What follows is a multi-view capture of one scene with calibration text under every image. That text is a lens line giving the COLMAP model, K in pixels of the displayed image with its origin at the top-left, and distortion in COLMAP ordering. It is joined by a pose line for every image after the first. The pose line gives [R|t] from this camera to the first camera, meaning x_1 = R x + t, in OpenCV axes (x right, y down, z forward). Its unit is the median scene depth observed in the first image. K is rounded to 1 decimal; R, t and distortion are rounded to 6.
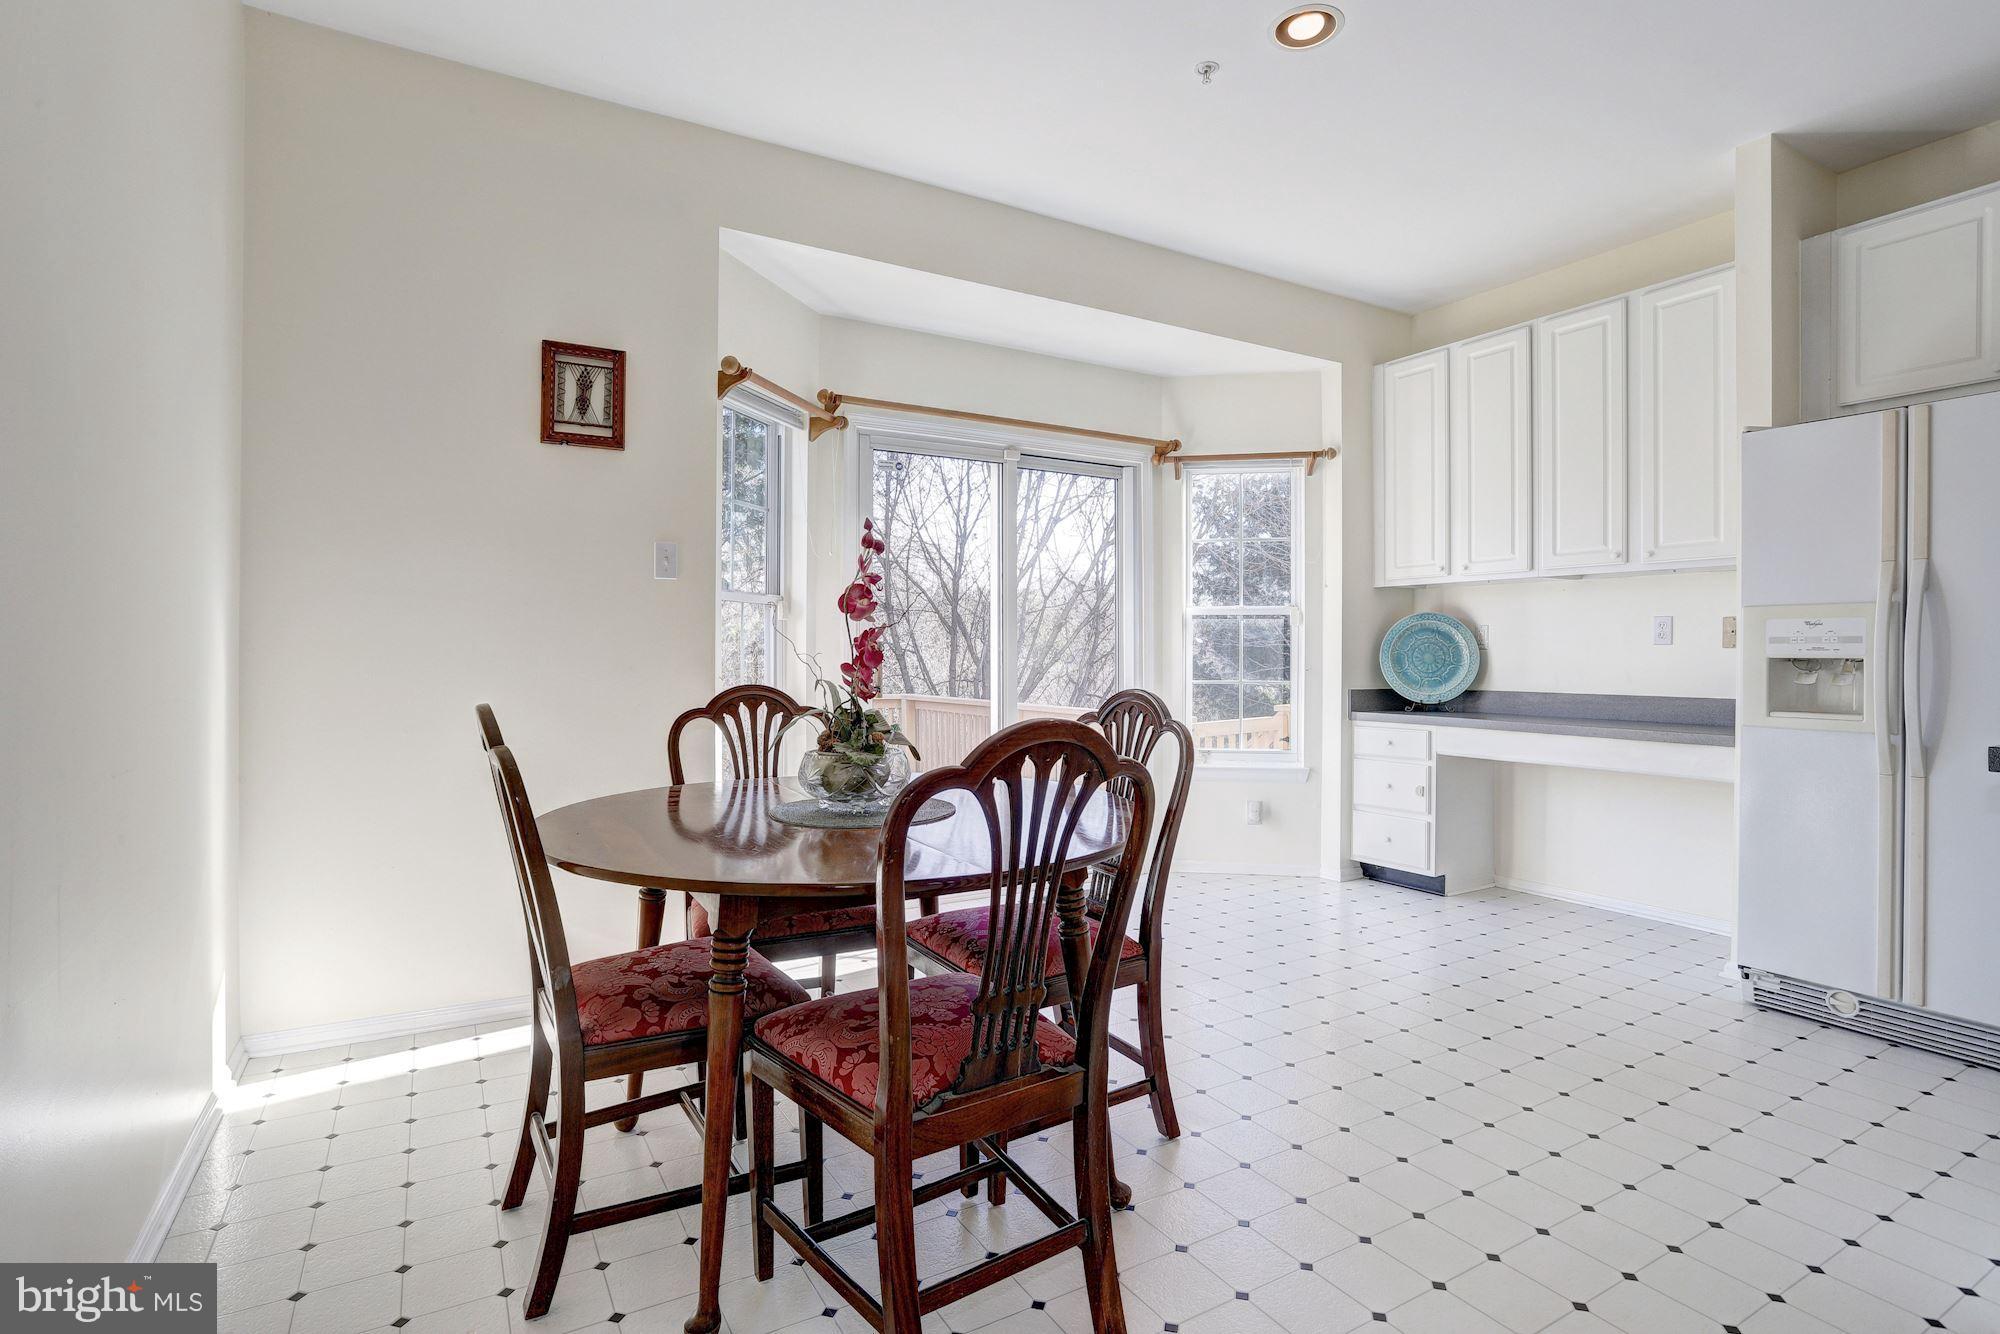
lens RADIAL K [[977.4, 0, 1011.5], [0, 977.4, 649.0], [0, 0, 1]] dist [0.003296, 0.003547]
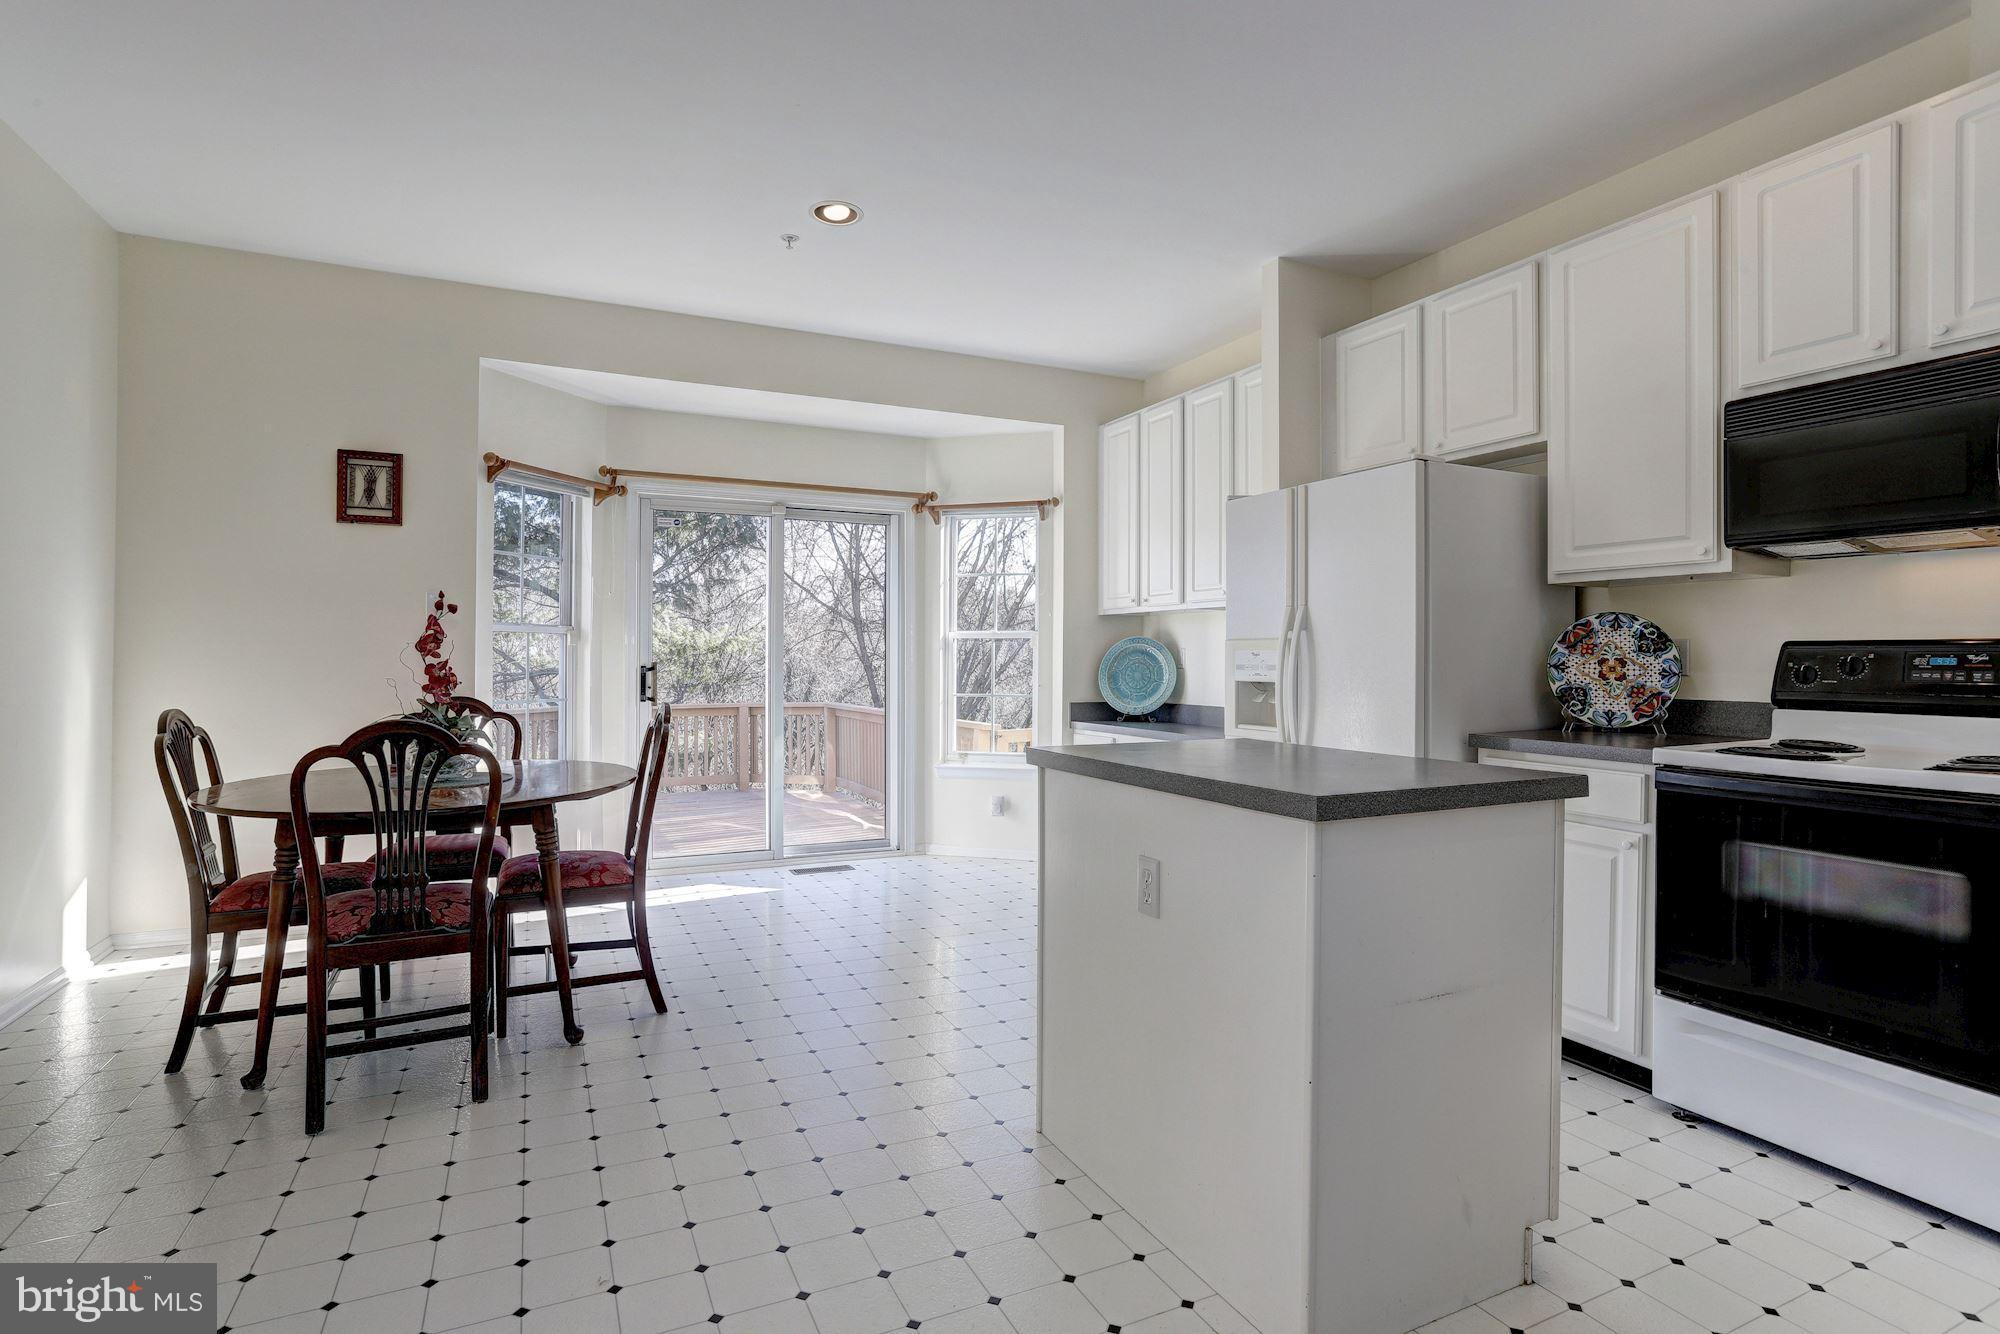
lens RADIAL K [[977.4, 0, 997.0], [0, 977.4, 657.3], [0, 0, 1]] dist [0.003296, 0.003547]
pose [[0.993616, 0.002726, -0.112785, 0.438083], [-0.002587, 0.999996, 0.001378, -0.016087], [0.112788, -0.001077, 0.993618, -0.204058]]
